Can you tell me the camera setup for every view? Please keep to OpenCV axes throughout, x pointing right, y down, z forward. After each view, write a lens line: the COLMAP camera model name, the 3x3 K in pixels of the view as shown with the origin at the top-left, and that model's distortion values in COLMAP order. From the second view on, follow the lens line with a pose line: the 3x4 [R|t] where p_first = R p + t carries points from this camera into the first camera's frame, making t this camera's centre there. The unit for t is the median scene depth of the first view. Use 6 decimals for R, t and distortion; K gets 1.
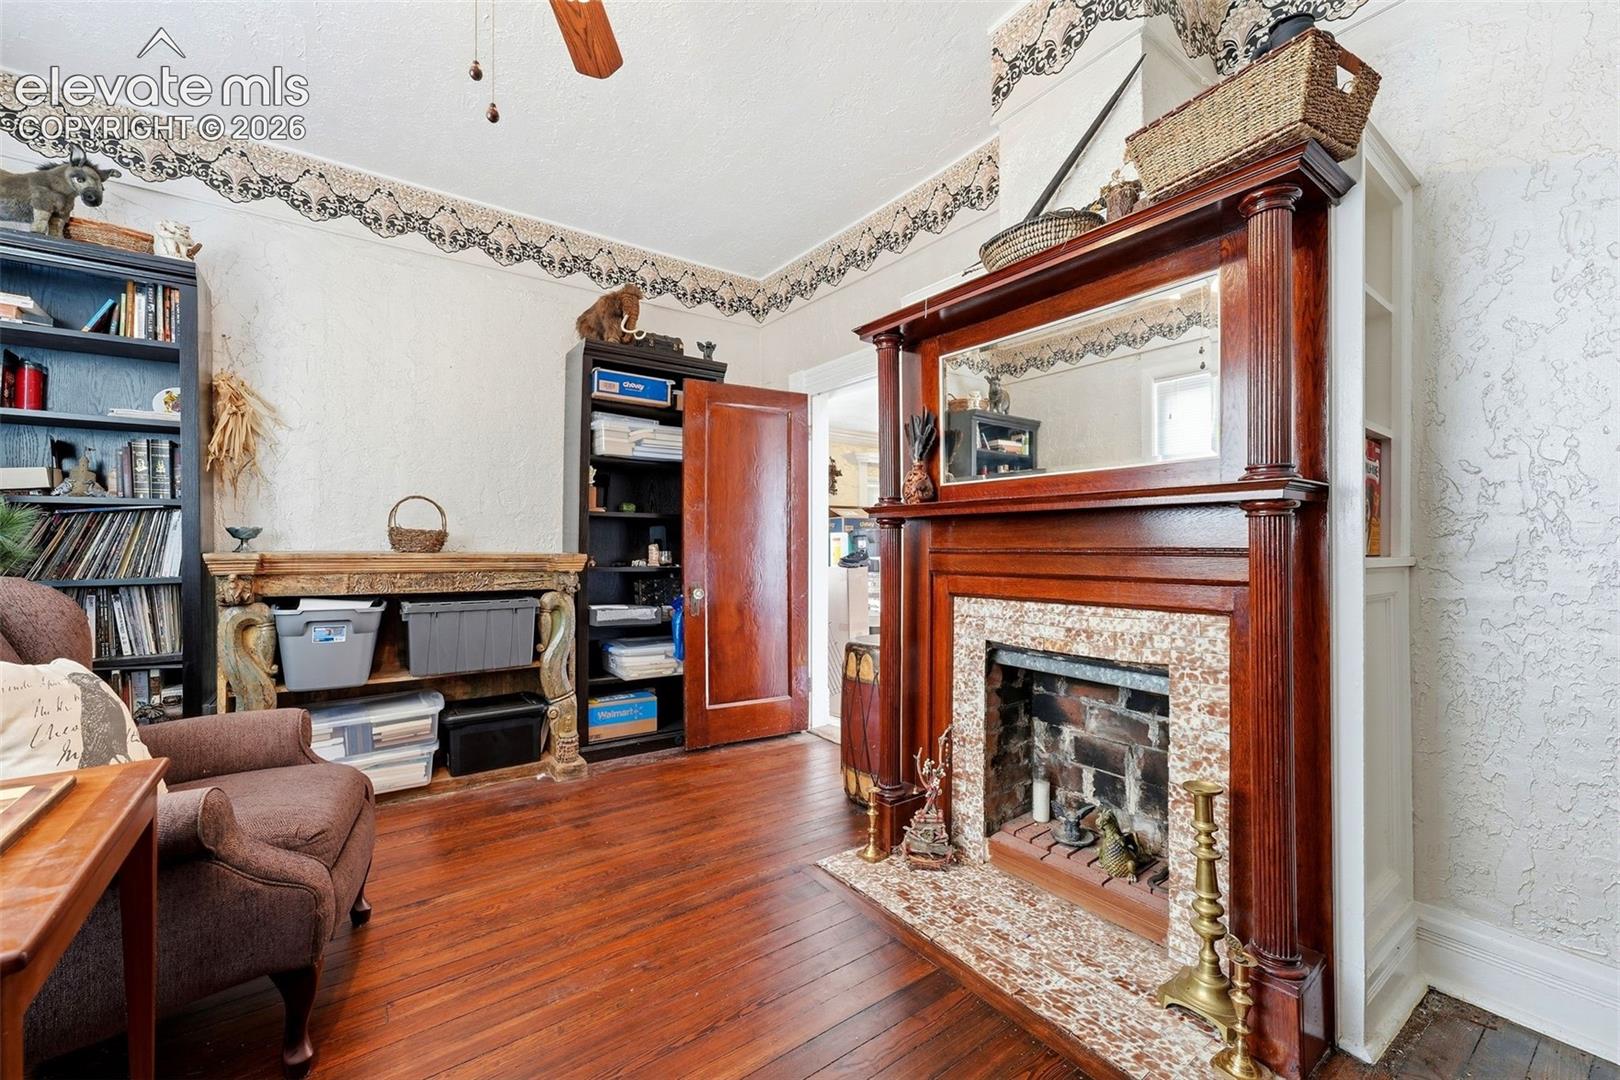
lens RADIAL K [[665.1, 0, 813.3], [0, 665.1, 544.9], [0, 0, 1]] dist [-0.000254, 0.001057]
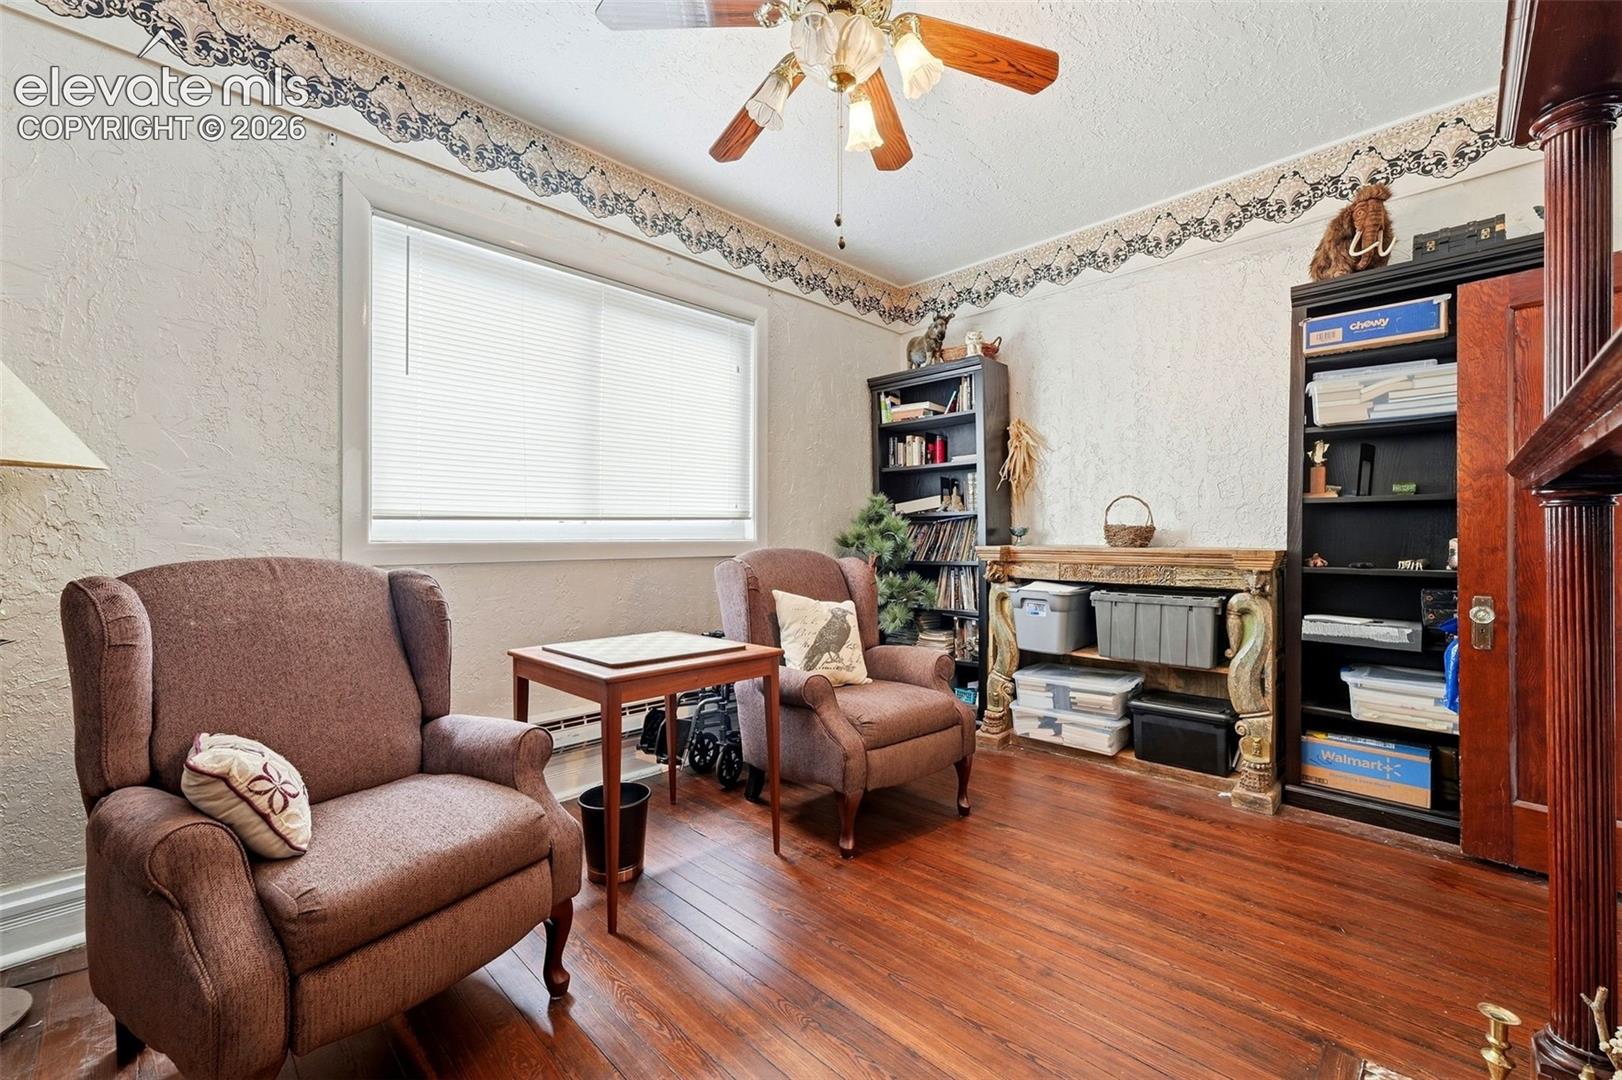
lens RADIAL K [[665.9, 0, 812.5], [0, 665.9, 539.7], [0, 0, 1]] dist [-0.000254, 0.001057]
pose [[0.163799, -0.000750, -0.986493, 0.400694], [0.004695, 0.999989, 0.000019, -0.002654], [0.986483, -0.004635, 0.163801, 0.300860]]
